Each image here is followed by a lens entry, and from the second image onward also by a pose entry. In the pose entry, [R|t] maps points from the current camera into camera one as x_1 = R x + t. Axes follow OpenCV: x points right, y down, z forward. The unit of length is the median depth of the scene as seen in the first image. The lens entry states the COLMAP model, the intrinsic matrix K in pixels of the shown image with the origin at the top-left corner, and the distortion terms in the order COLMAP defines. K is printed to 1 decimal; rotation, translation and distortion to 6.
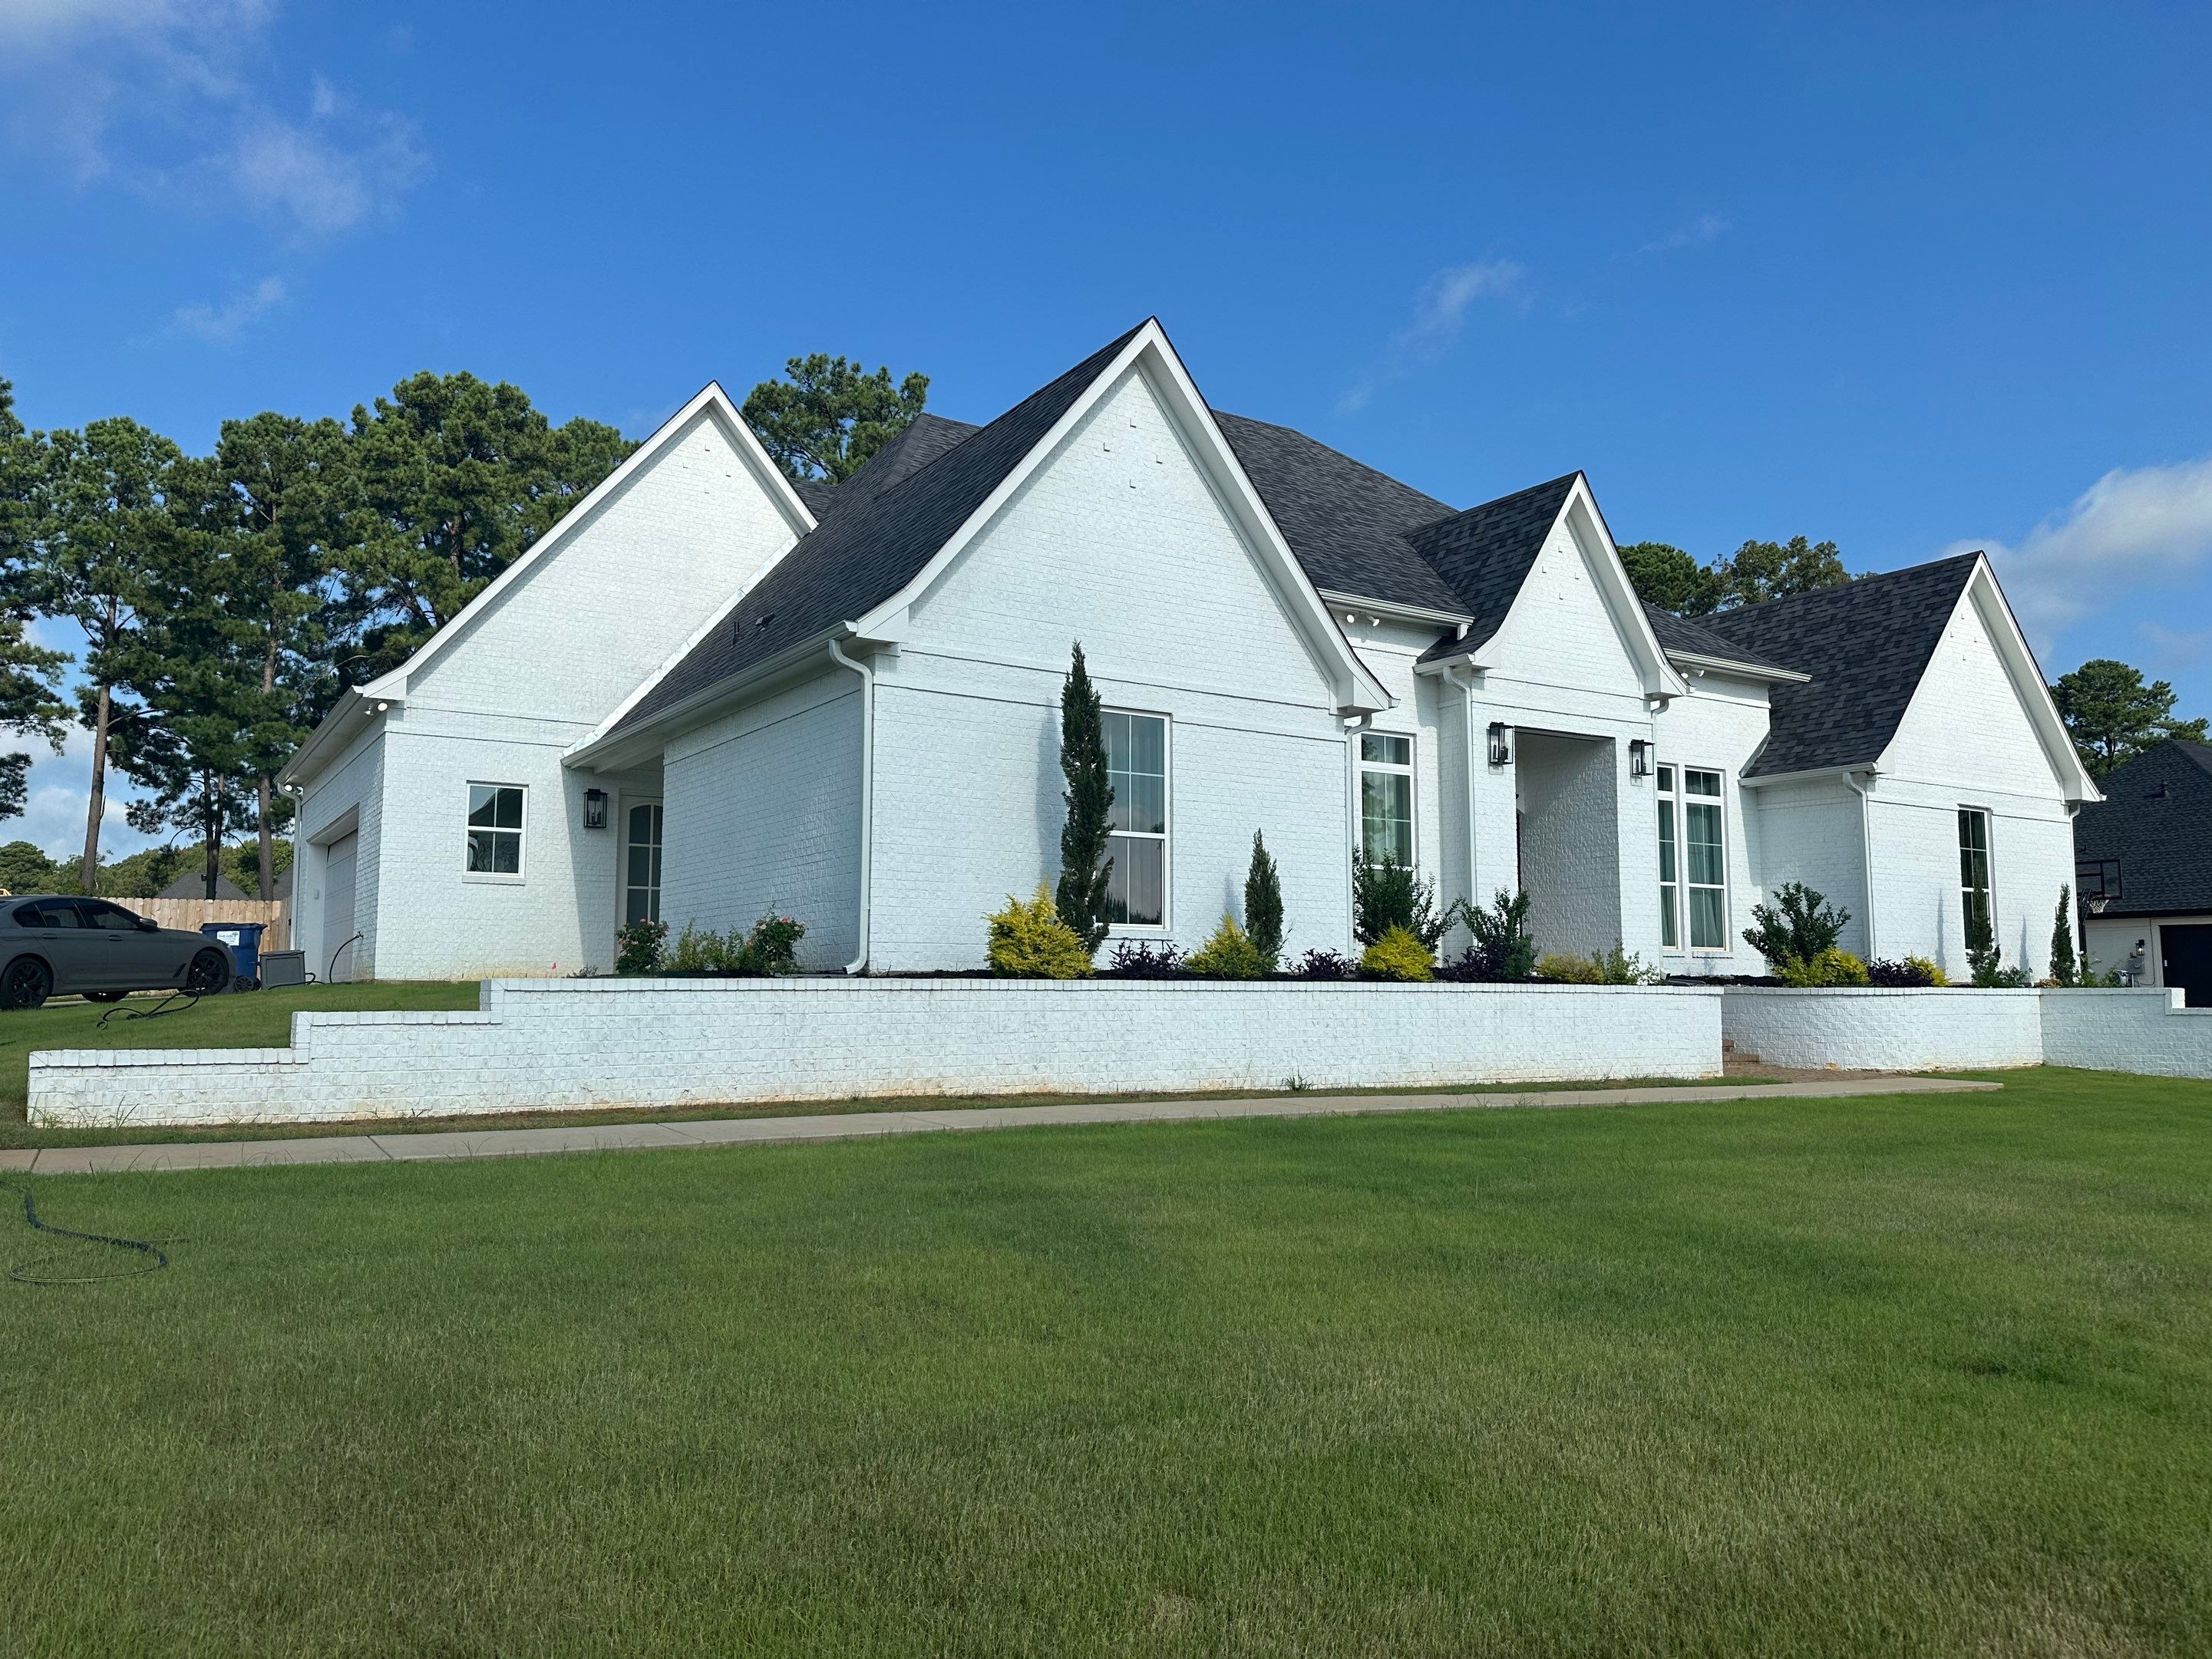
lens RADIAL K [[1494.0, 0, 1113.1], [0, 1494.0, 839.5], [0, 0, 1]] dist [0.071359, -0.119372]
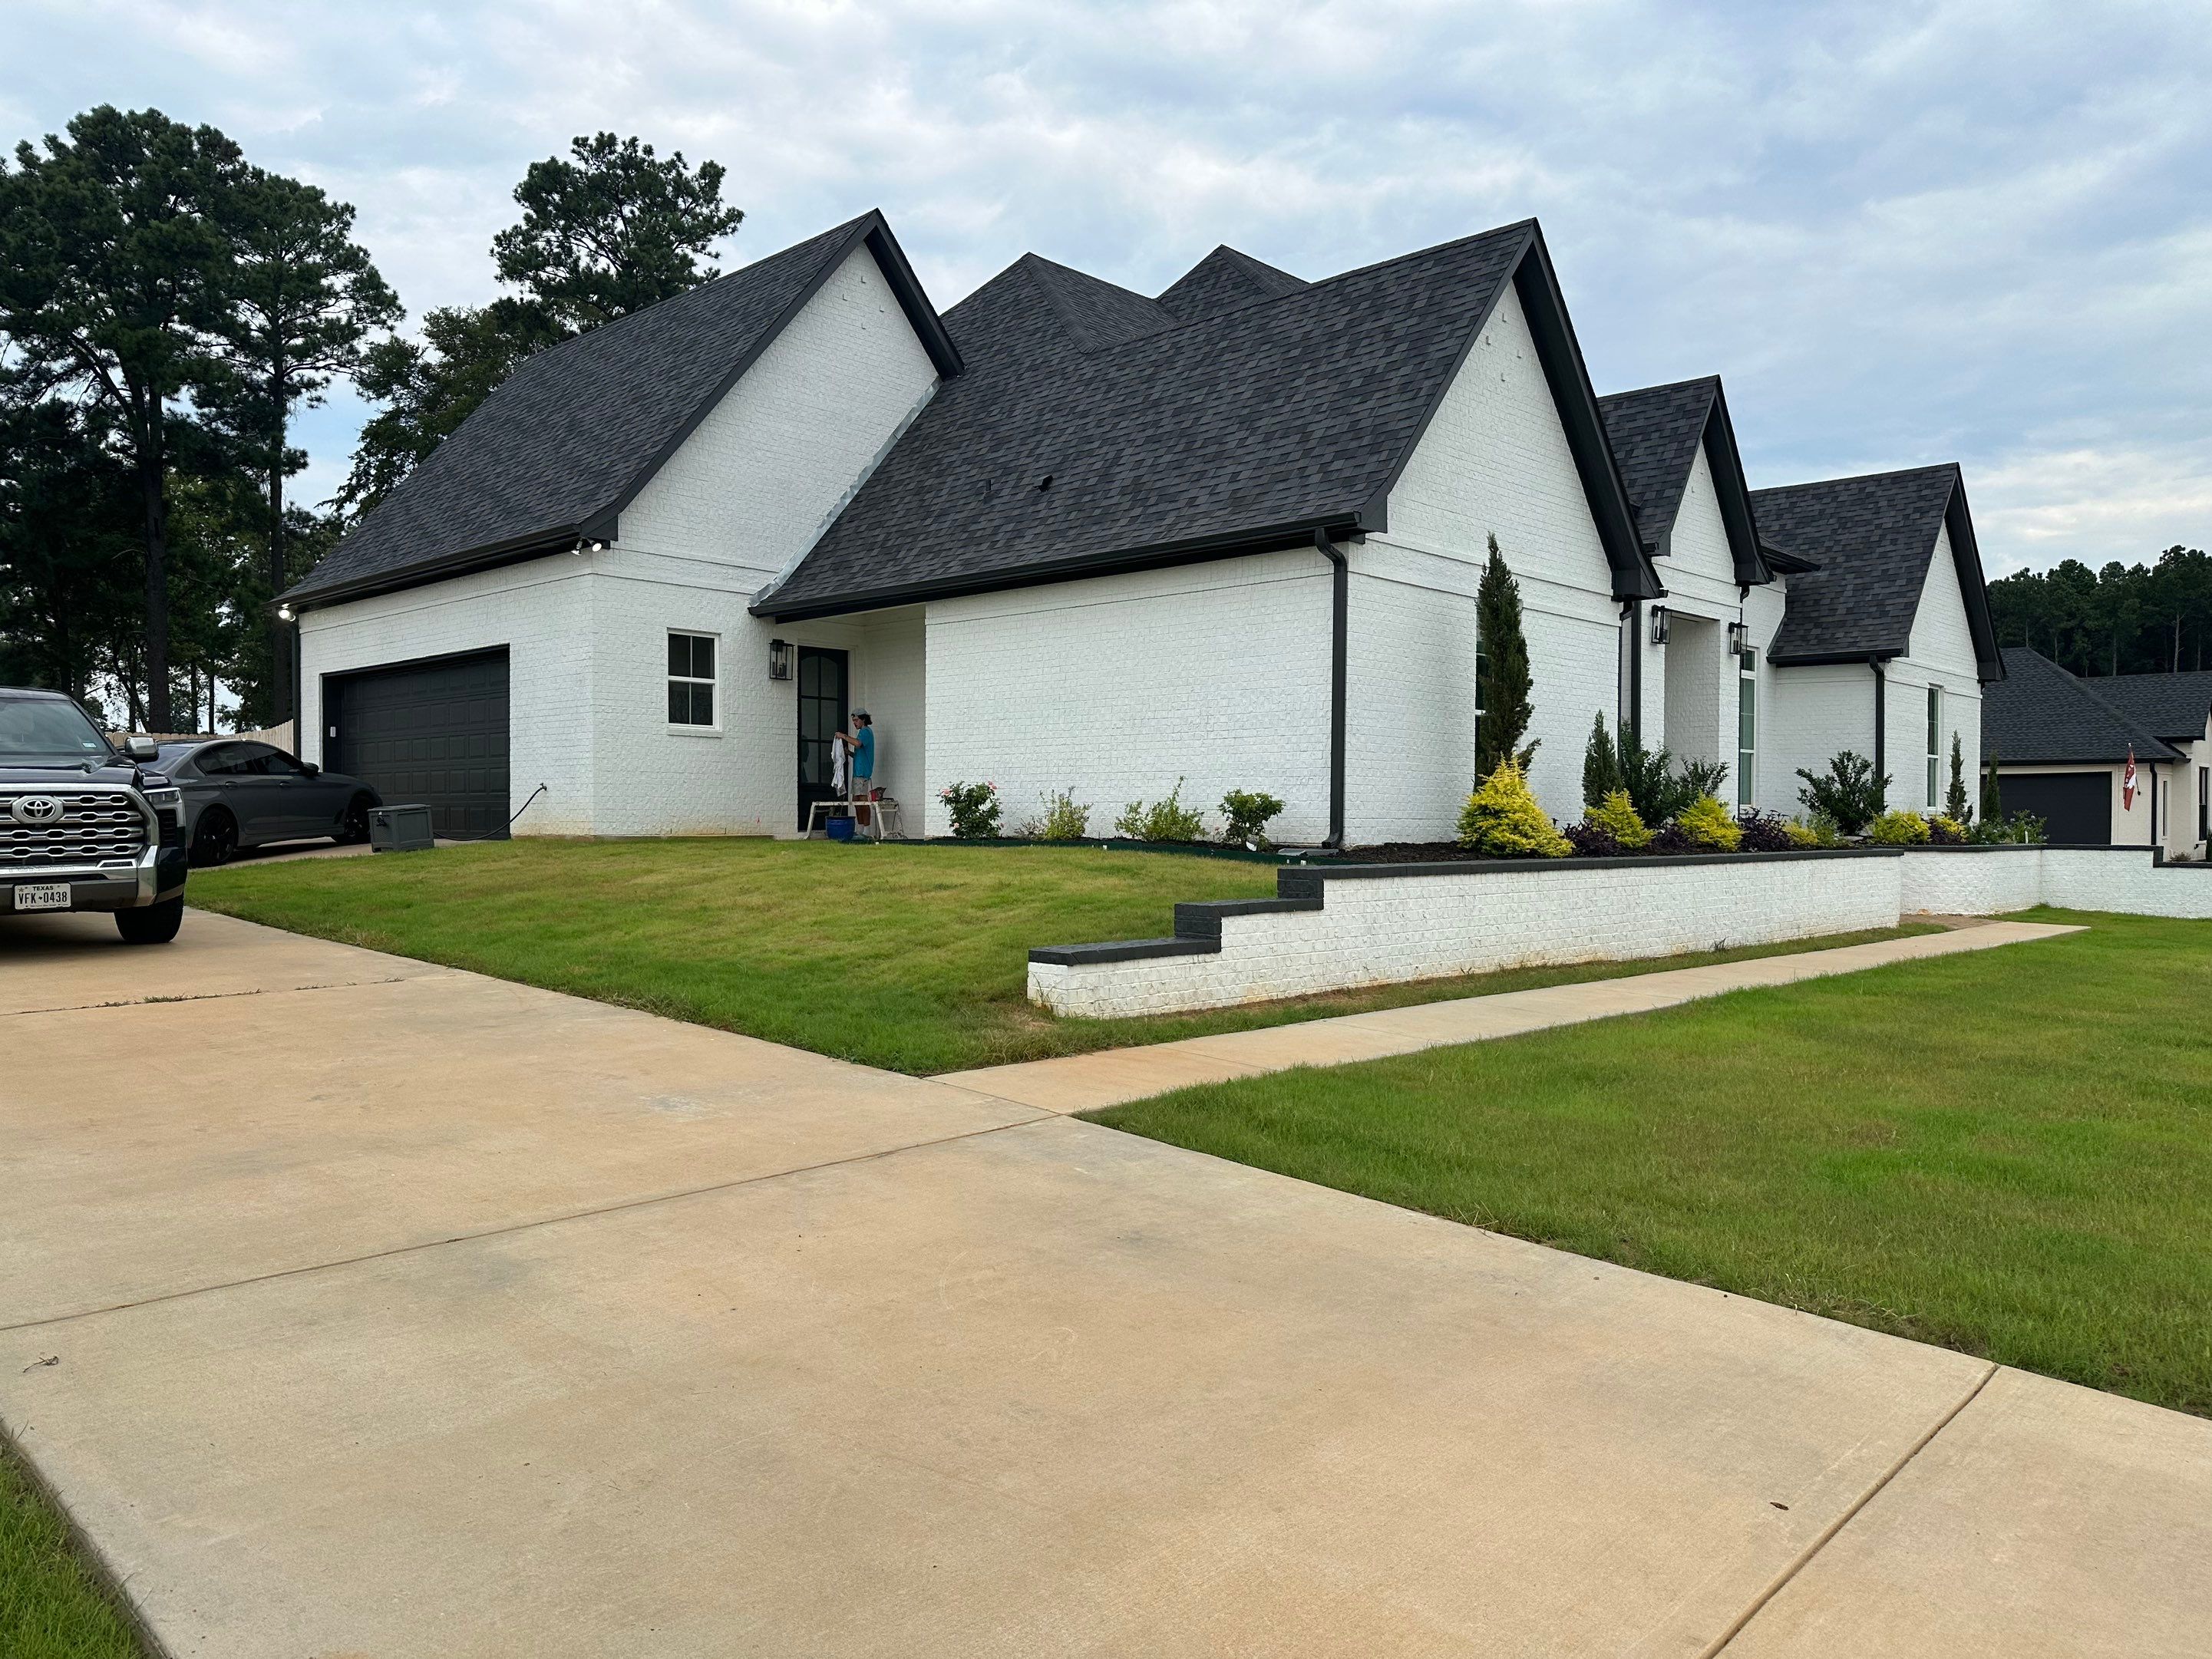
lens RADIAL K [[1514.8, 0, 1105.3], [0, 1514.8, 829.4], [0, 0, 1]] dist [-0.007291, -0.000279]
pose [[0.974362, 0.001234, 0.224983, -0.108451], [-0.025714, 0.994043, 0.105912, -0.006160], [-0.223512, -0.108981, 0.968589, -0.000792]]
